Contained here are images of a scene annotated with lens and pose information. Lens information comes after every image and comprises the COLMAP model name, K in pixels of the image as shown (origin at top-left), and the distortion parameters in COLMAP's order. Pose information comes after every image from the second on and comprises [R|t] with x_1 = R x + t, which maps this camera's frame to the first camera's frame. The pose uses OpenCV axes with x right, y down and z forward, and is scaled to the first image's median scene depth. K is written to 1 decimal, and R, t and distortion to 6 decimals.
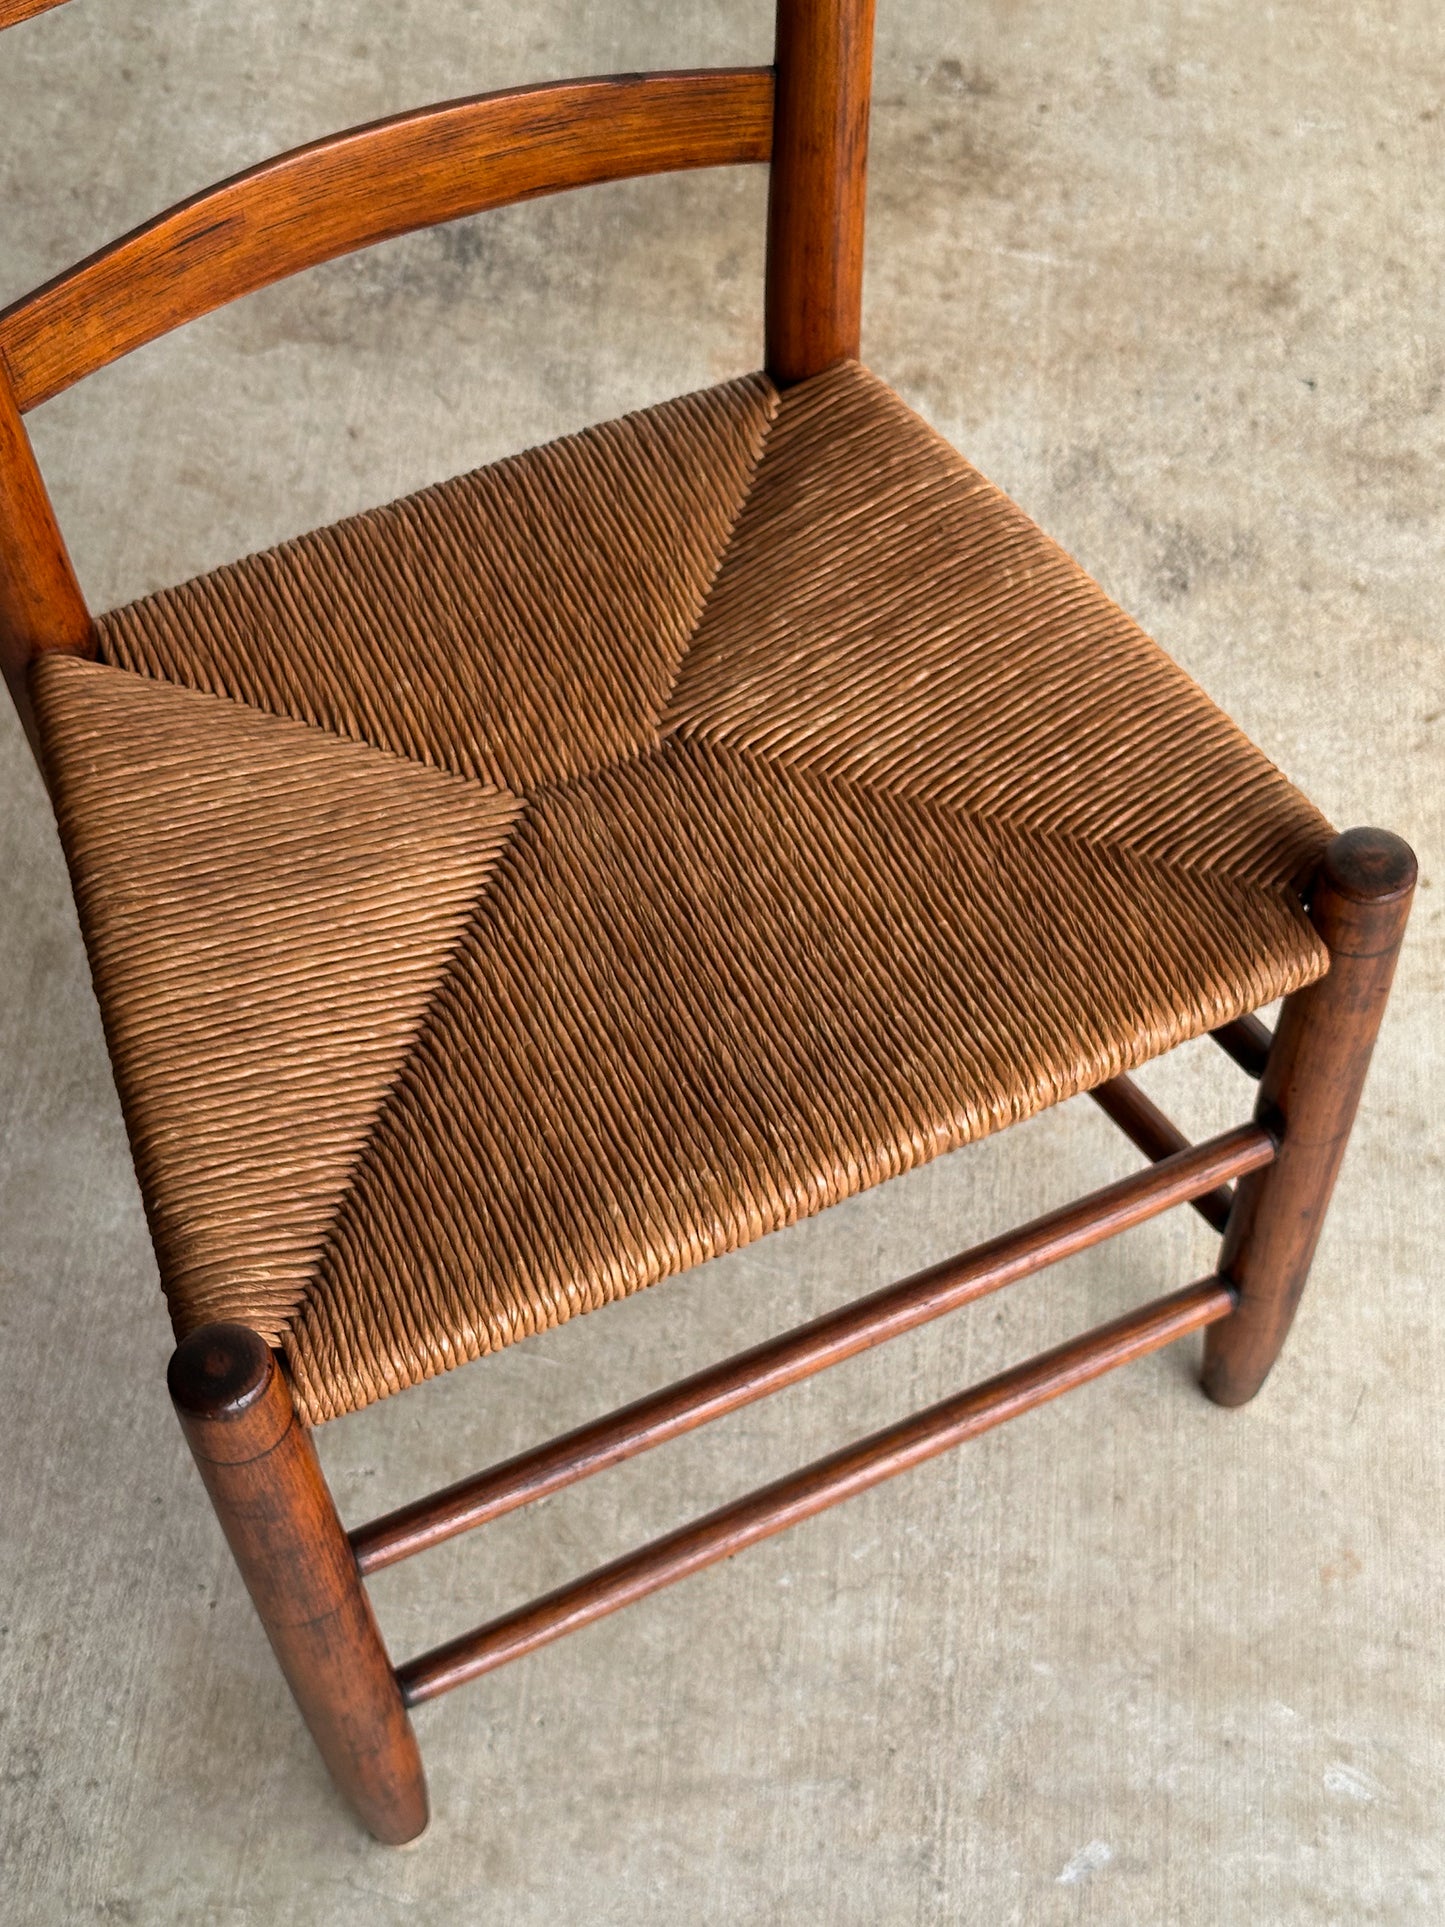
lens RADIAL K [[2771.4, 0, 685.9], [0, 2771.4, 1011.4], [0, 0, 1]] dist [0.011604, 0.000000]
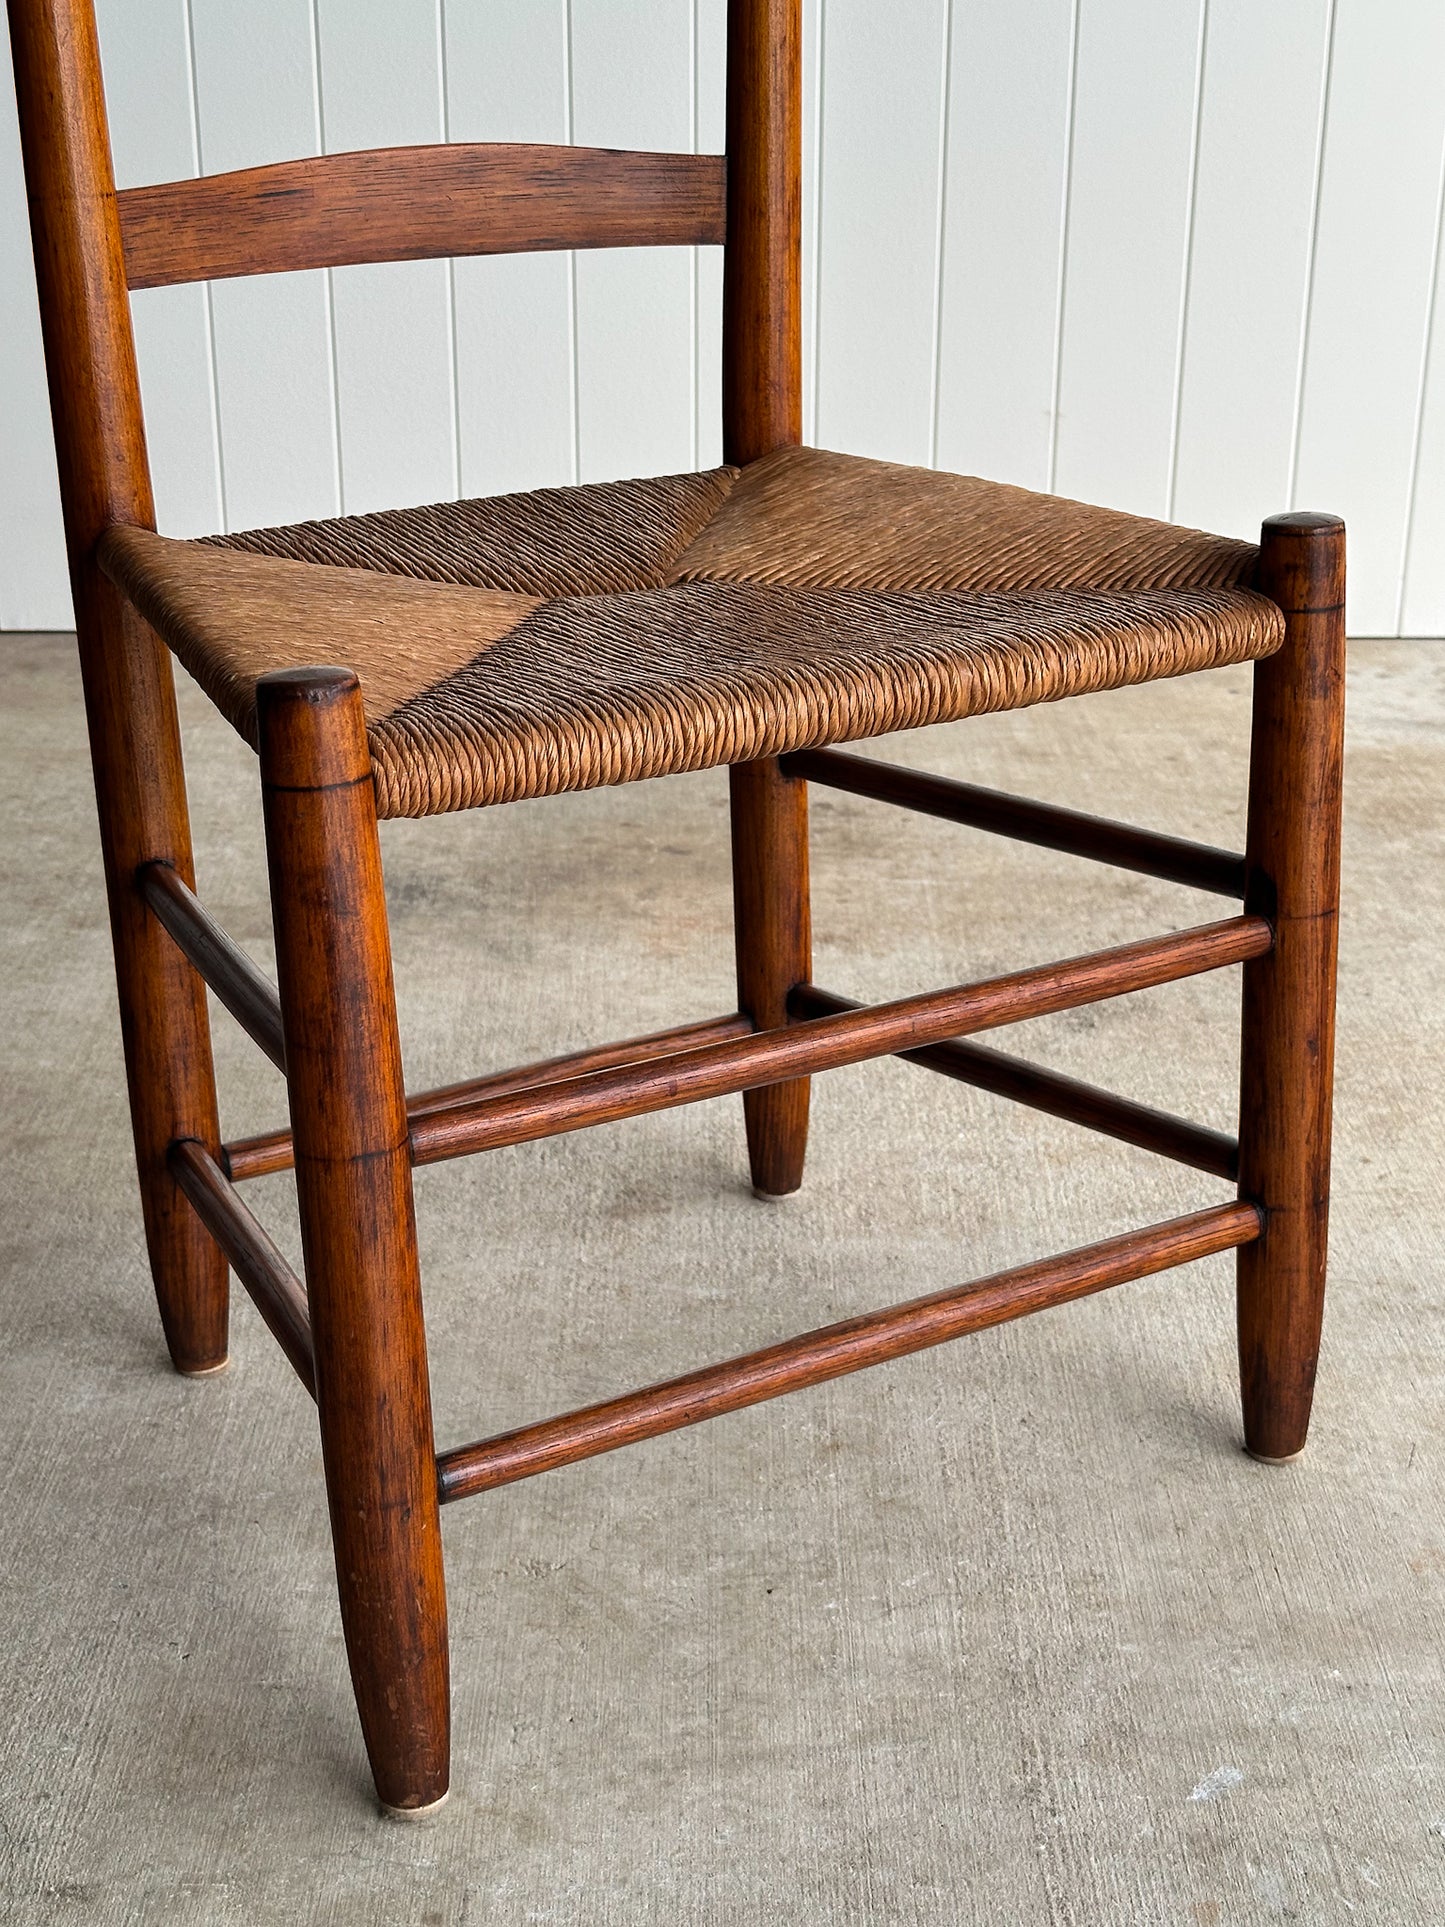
lens RADIAL K [[2771.4, 0, 712.3], [0, 2771.4, 973.5], [0, 0, 1]] dist [0.011604, 0.000000]
pose [[0.995942, -0.025486, 0.086317, -0.077177], [0.072159, 0.799309, -0.596572, 0.590534], [-0.053789, 0.600379, 0.797904, 0.165925]]
